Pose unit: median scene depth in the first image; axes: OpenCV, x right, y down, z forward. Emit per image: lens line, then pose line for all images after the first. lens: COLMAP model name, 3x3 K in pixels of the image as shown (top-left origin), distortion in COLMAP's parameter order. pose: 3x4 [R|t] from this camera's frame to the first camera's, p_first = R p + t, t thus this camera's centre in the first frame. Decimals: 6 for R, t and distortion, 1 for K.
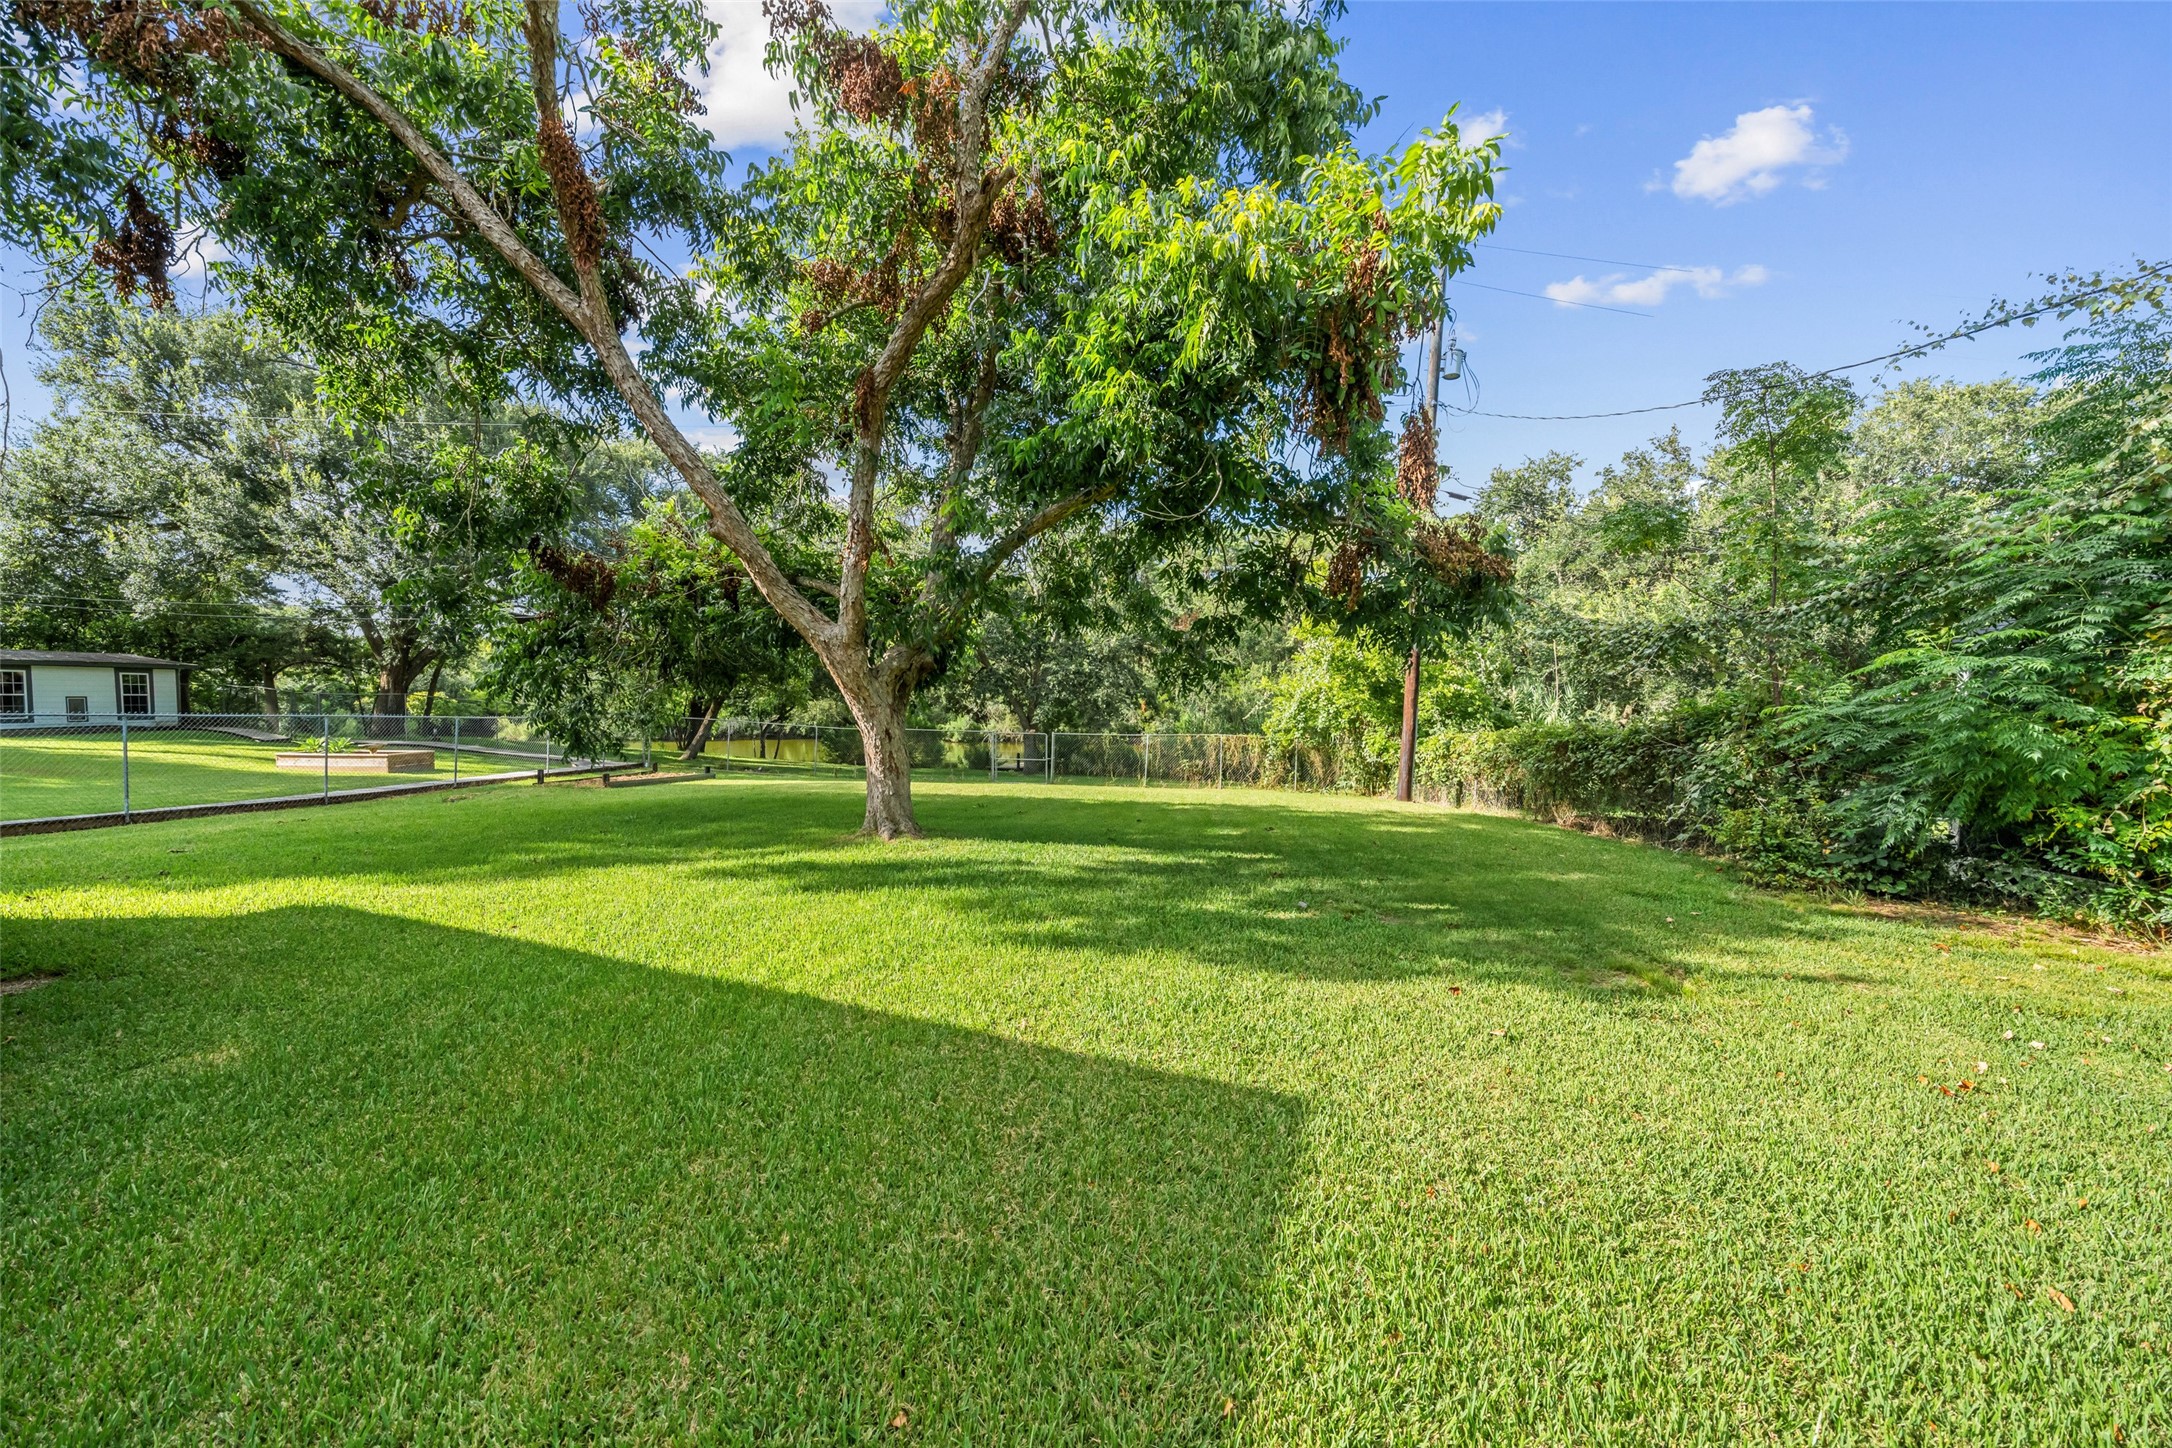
lens RADIAL K [[754.2, 0, 1094.8], [0, 754.2, 725.4], [0, 0, 1]] dist [-0.006594, -0.000025]
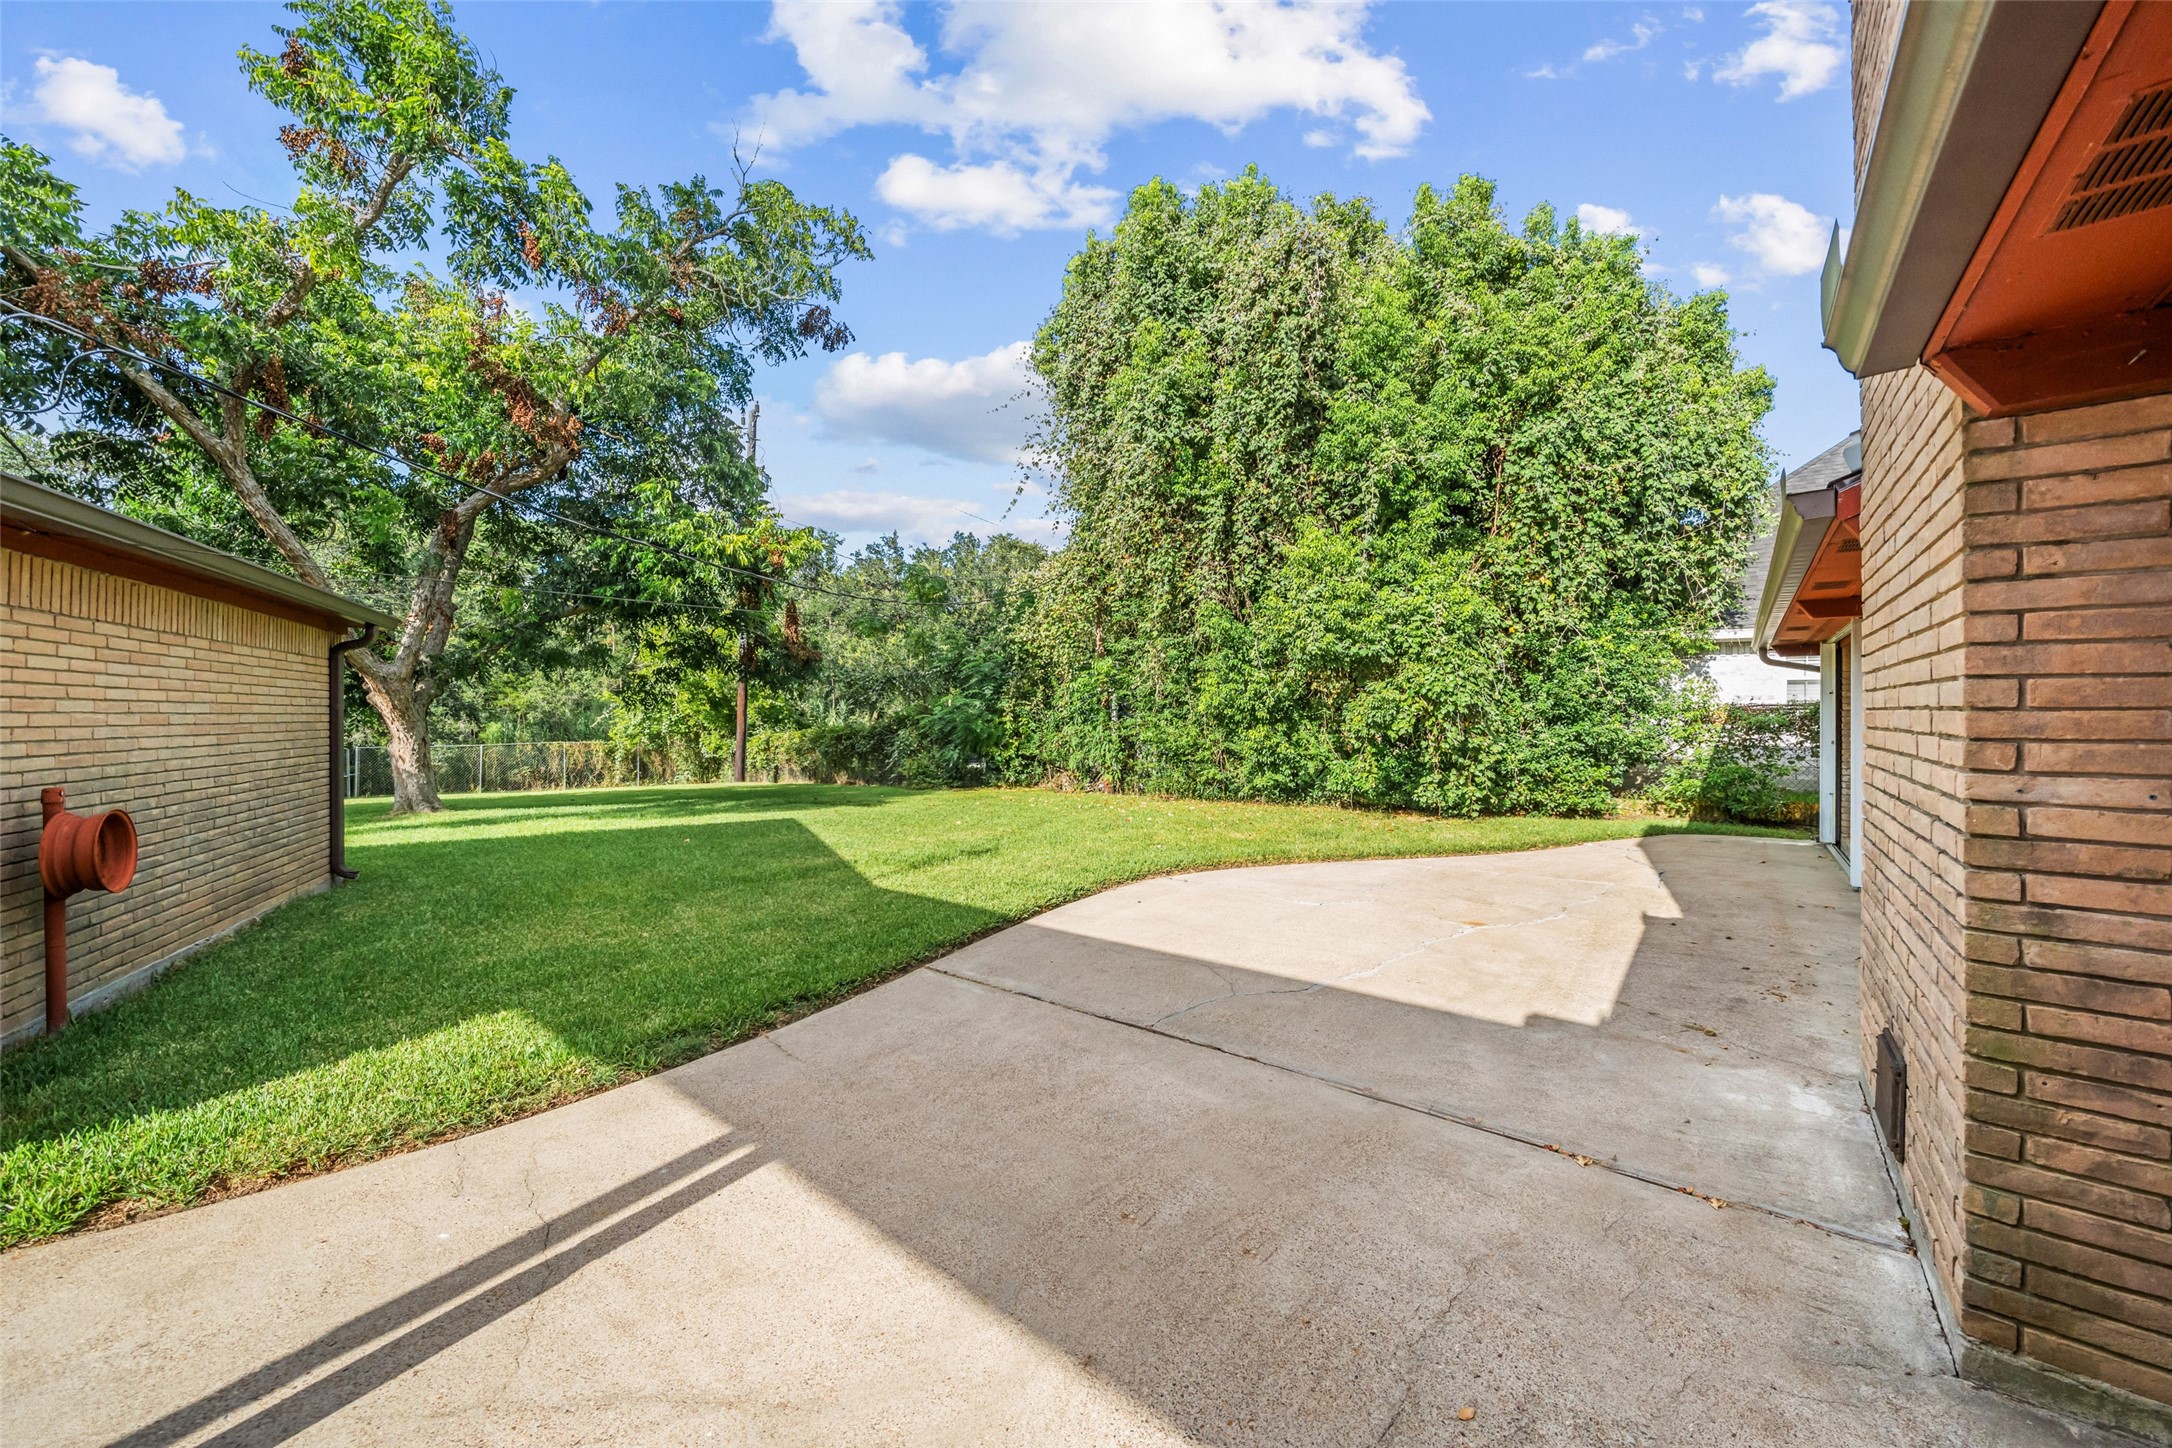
lens RADIAL K [[754.2, 0, 1094.8], [0, 754.2, 725.4], [0, 0, 1]] dist [-0.006594, -0.000025]
pose [[0.624870, -0.022728, 0.780398, -0.274437], [0.028379, 0.999577, 0.006387, 0.003774], [-0.780213, 0.018156, 0.625251, -0.411237]]
